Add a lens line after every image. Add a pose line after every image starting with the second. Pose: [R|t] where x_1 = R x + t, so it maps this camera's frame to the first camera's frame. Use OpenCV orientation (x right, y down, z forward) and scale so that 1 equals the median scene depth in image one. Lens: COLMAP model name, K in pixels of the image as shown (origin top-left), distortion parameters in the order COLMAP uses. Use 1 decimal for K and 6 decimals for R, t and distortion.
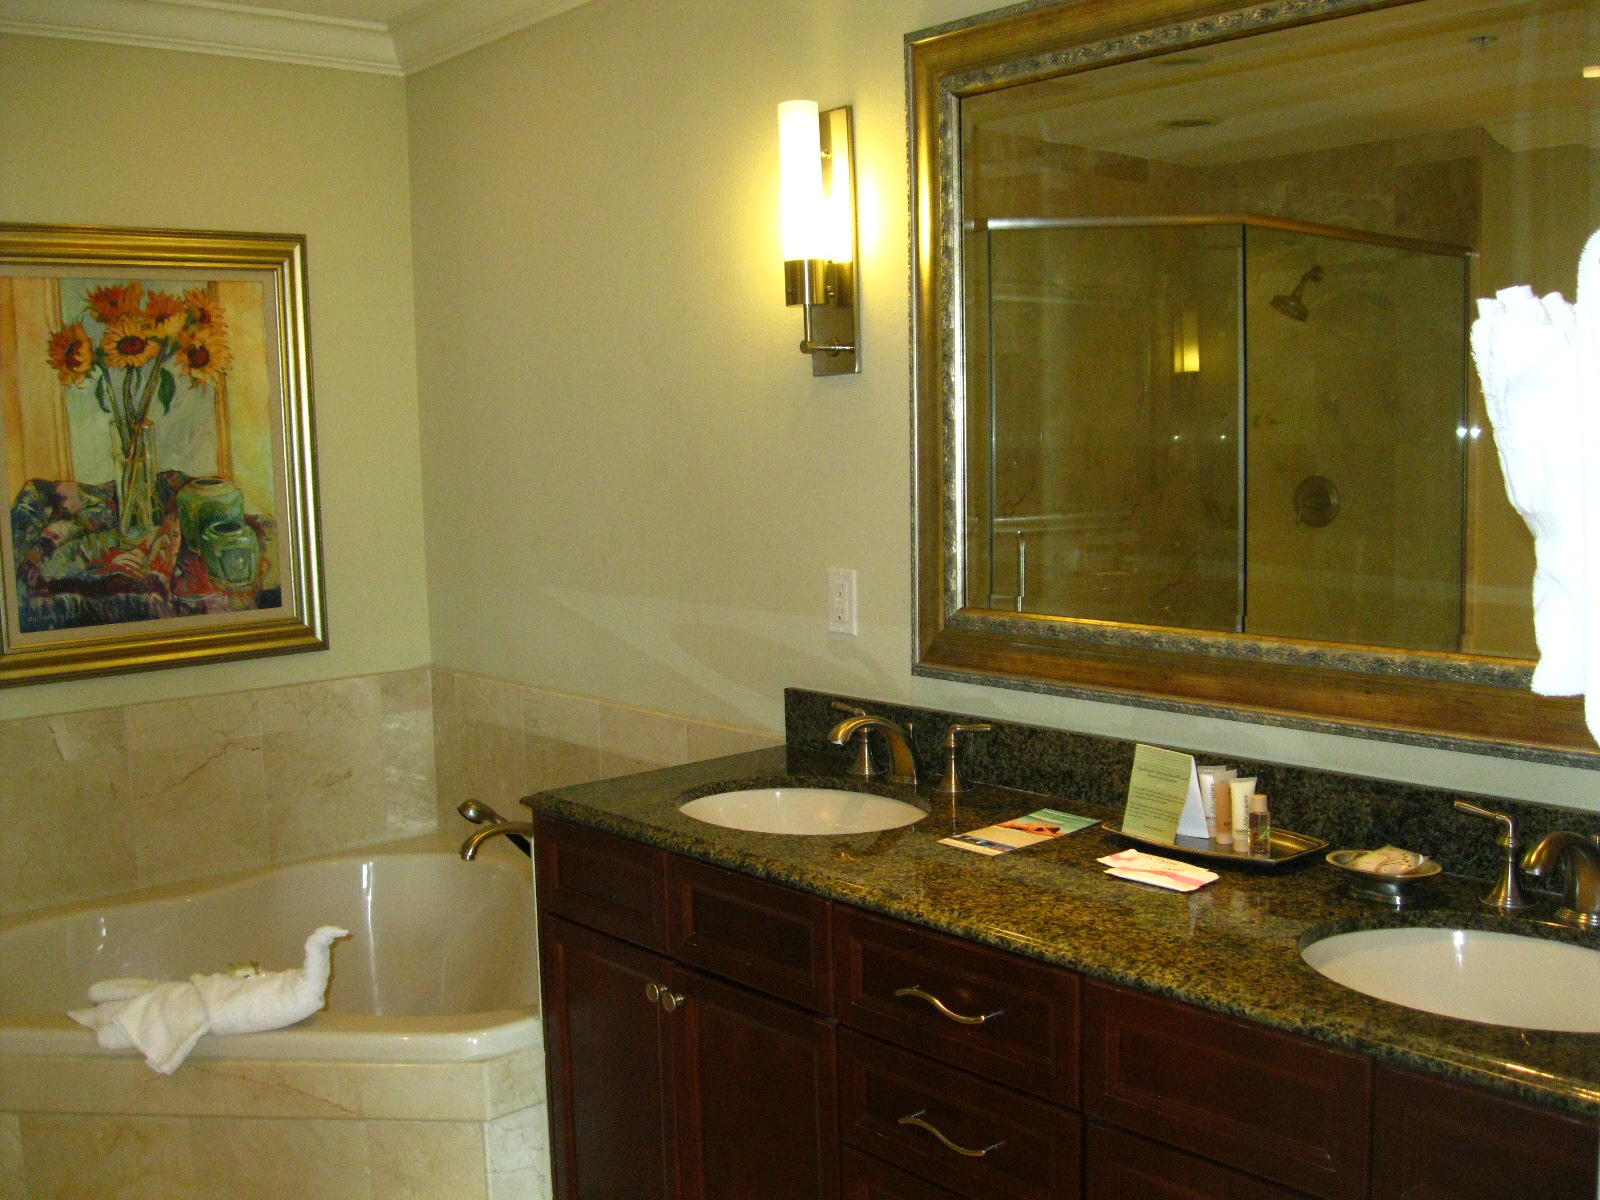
lens RADIAL K [[1648.9, 0, 800.0], [0, 1648.9, 600.0], [0, 0, 1]] dist [-0.105070, -0.009824]
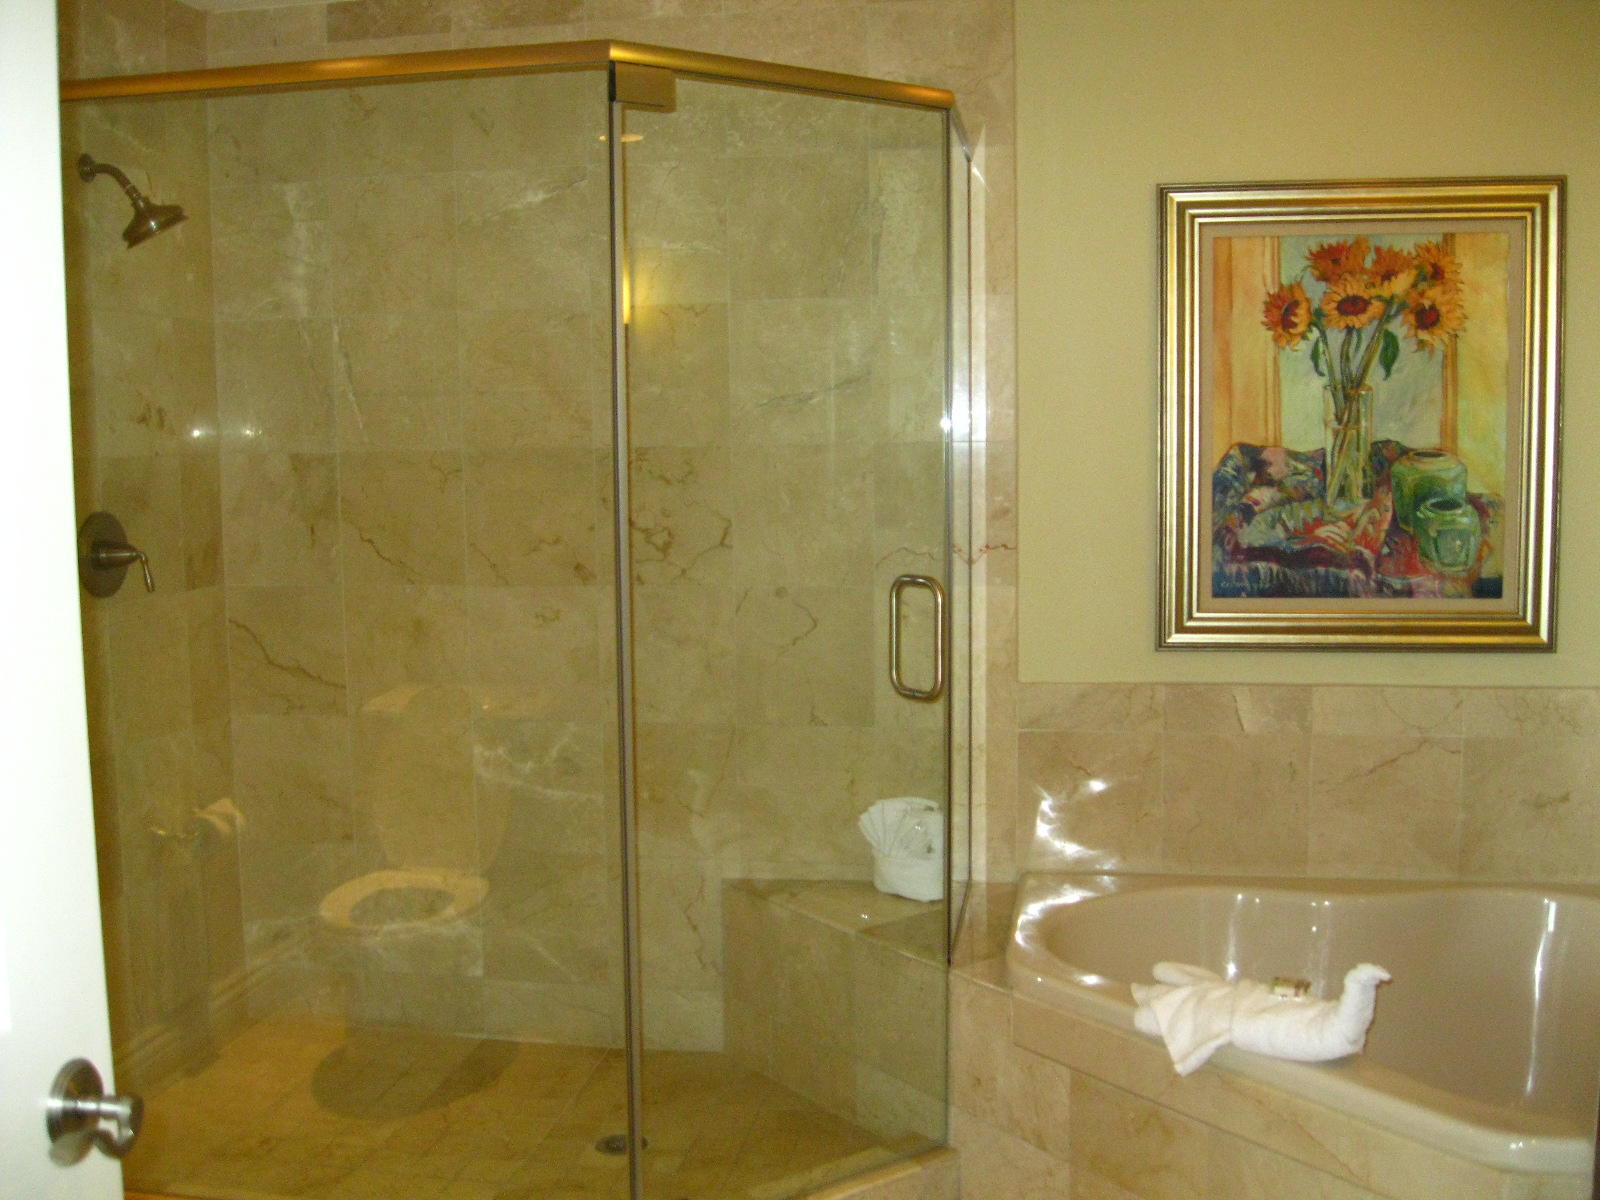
lens RADIAL K [[1648.9, 0, 800.0], [0, 1648.9, 600.0], [0, 0, 1]] dist [-0.105070, -0.009824]
pose [[0.624053, 0.100135, -0.774939, 0.133436], [-0.086152, 0.994526, 0.059131, -0.015039], [0.776618, 0.029861, 0.629264, 0.159261]]
